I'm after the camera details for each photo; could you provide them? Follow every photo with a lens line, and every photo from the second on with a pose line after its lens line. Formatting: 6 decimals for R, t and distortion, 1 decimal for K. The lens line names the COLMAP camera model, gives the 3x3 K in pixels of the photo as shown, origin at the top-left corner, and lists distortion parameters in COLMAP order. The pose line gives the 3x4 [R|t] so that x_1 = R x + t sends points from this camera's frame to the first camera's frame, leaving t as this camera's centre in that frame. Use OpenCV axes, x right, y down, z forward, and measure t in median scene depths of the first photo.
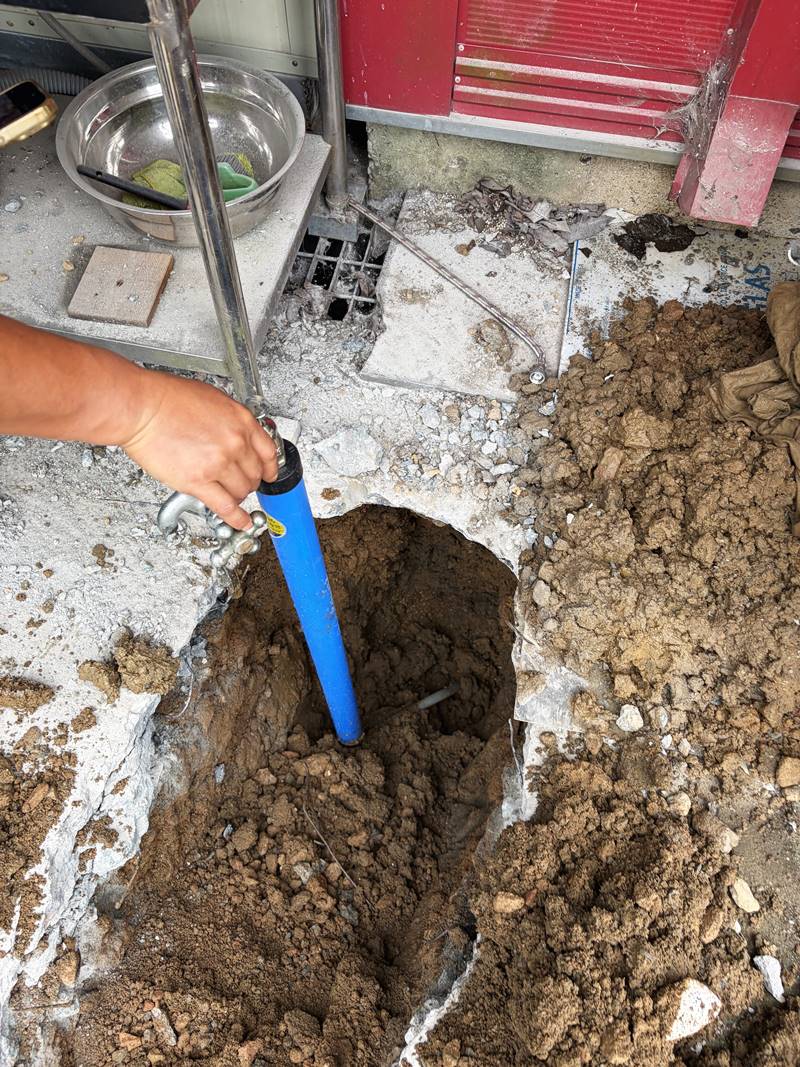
lens RADIAL K [[751.6, 0, 401.4], [0, 751.6, 524.8], [0, 0, 1]] dist [0.043222, -0.074942]
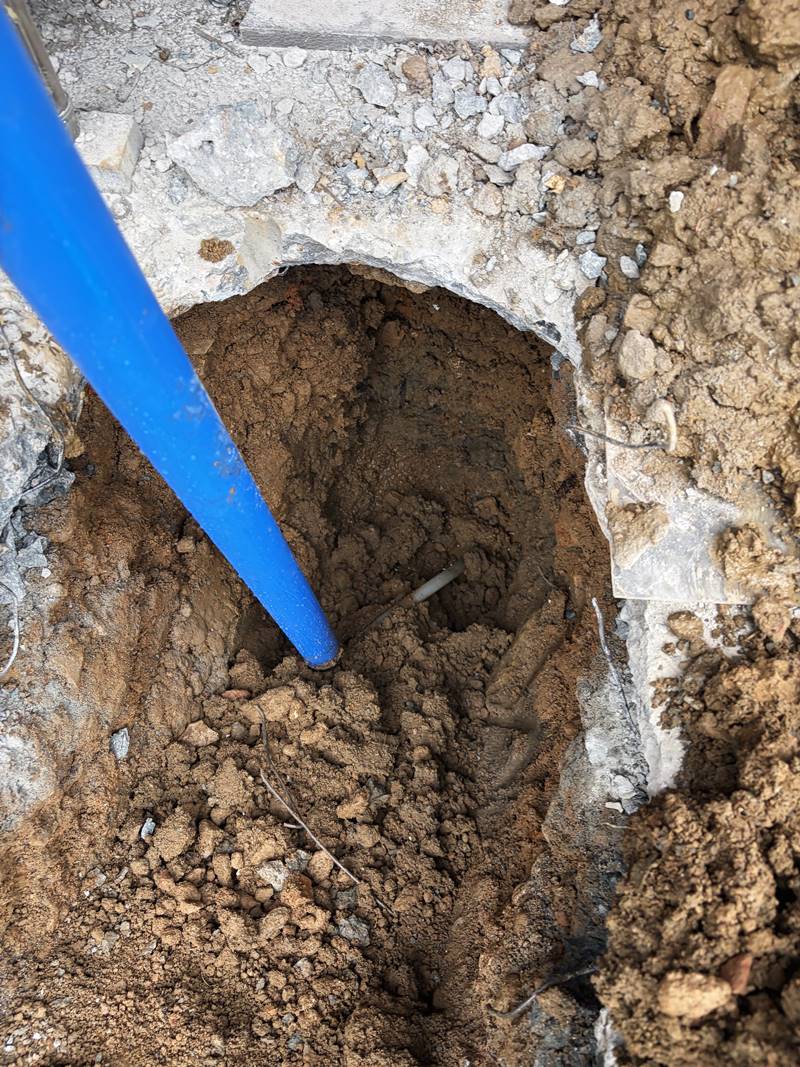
lens RADIAL K [[807.1, 0, 404.3], [0, 807.1, 525.7], [0, 0, 1]] dist [0.046399, -0.070904]
pose [[0.990350, -0.134040, 0.035212, -0.005366], [0.127522, 0.980855, 0.147178, 0.085174], [-0.054265, -0.141268, 0.988483, 0.363191]]
